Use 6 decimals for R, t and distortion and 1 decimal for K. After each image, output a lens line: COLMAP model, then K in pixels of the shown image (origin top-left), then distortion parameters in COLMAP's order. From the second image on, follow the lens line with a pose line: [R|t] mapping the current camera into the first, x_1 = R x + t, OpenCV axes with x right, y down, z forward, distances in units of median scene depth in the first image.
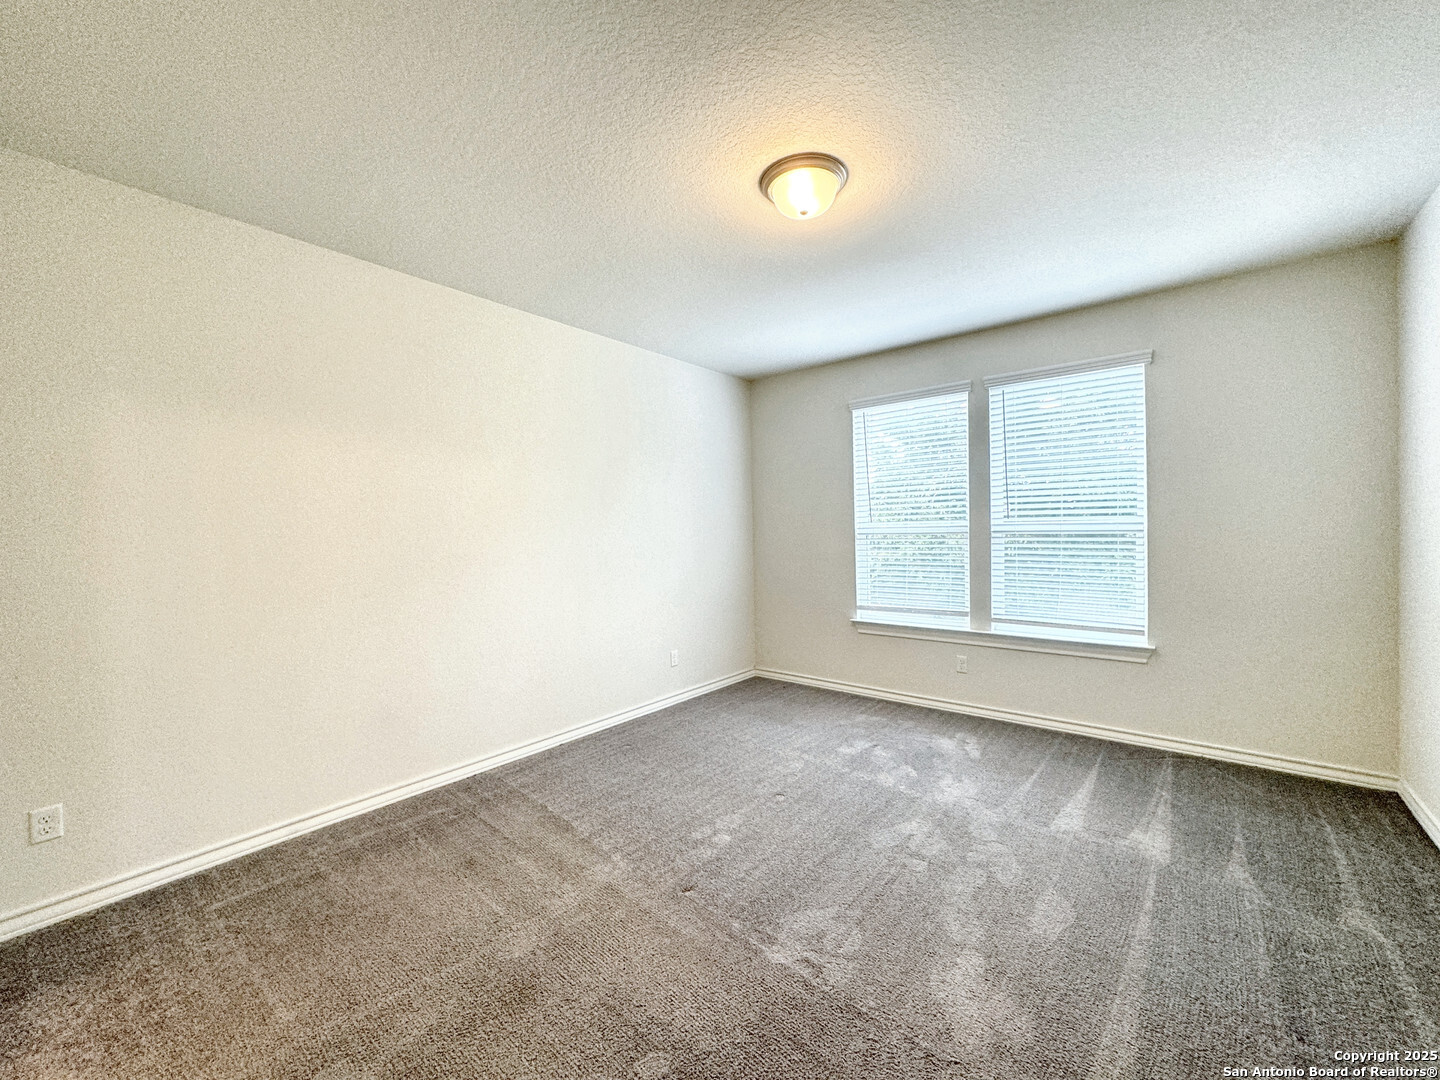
lens RADIAL K [[577.3, 0, 713.6], [0, 577.3, 547.2], [0, 0, 1]] dist [-0.001994, 0.000355]
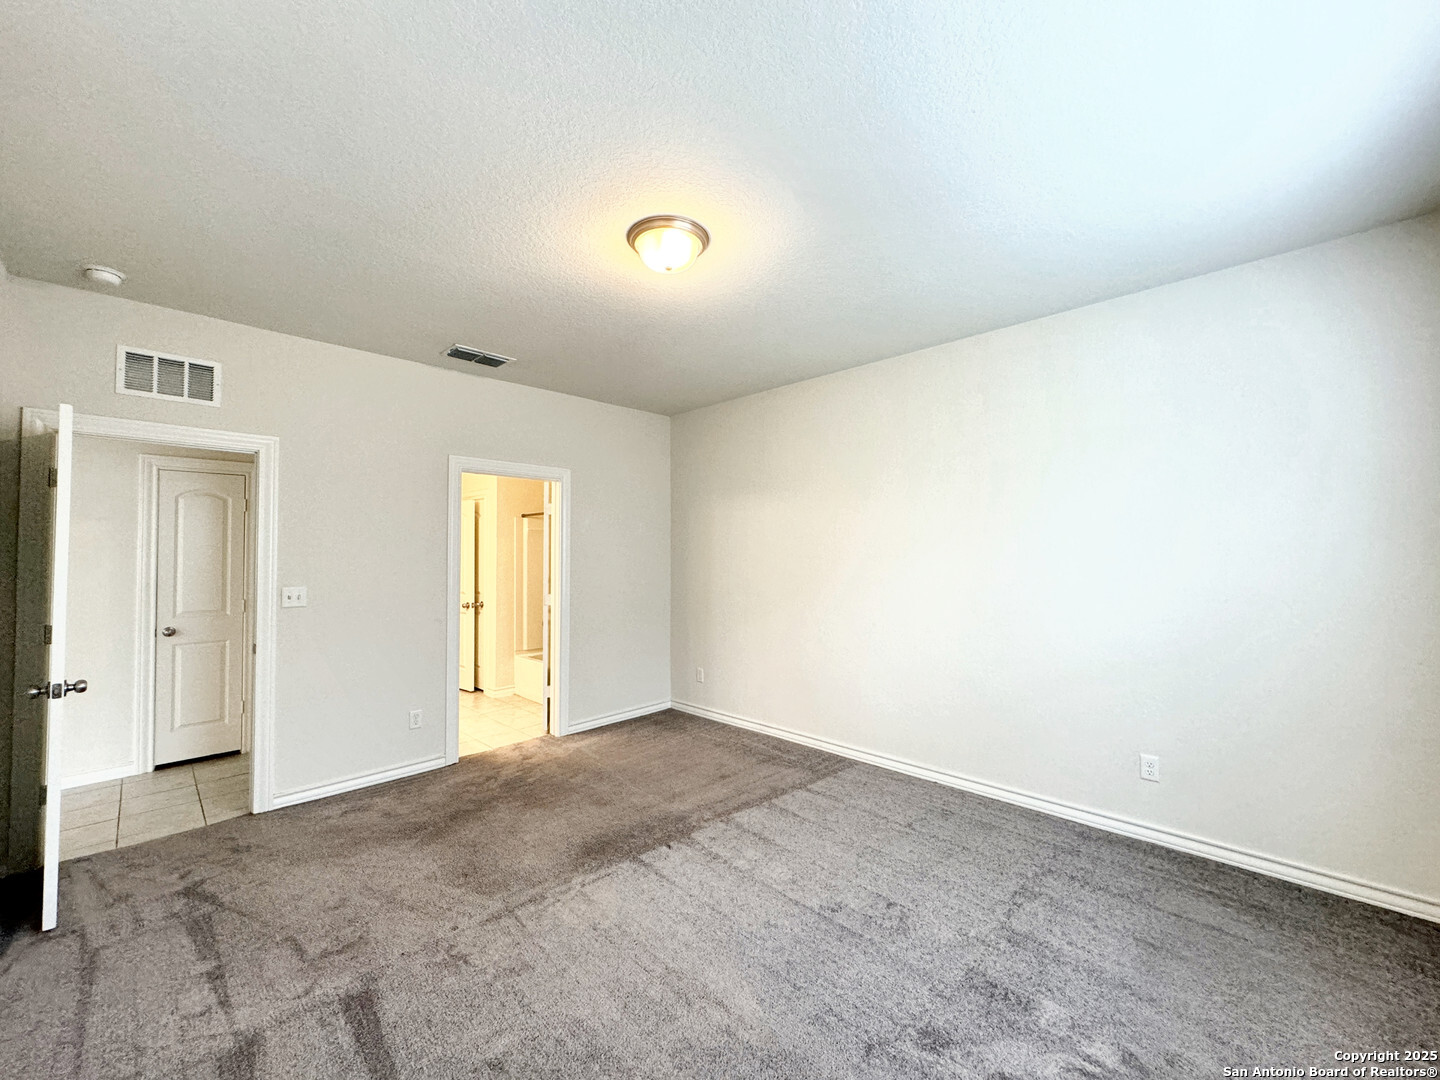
lens RADIAL K [[577.3, 0, 718.5], [0, 577.3, 548.3], [0, 0, 1]] dist [-0.001994, 0.000355]
pose [[-0.073624, 0.007423, -0.997258, 0.913534], [-0.030715, 0.999481, 0.009707, -0.051588], [0.996813, 0.031345, -0.073358, 0.915842]]
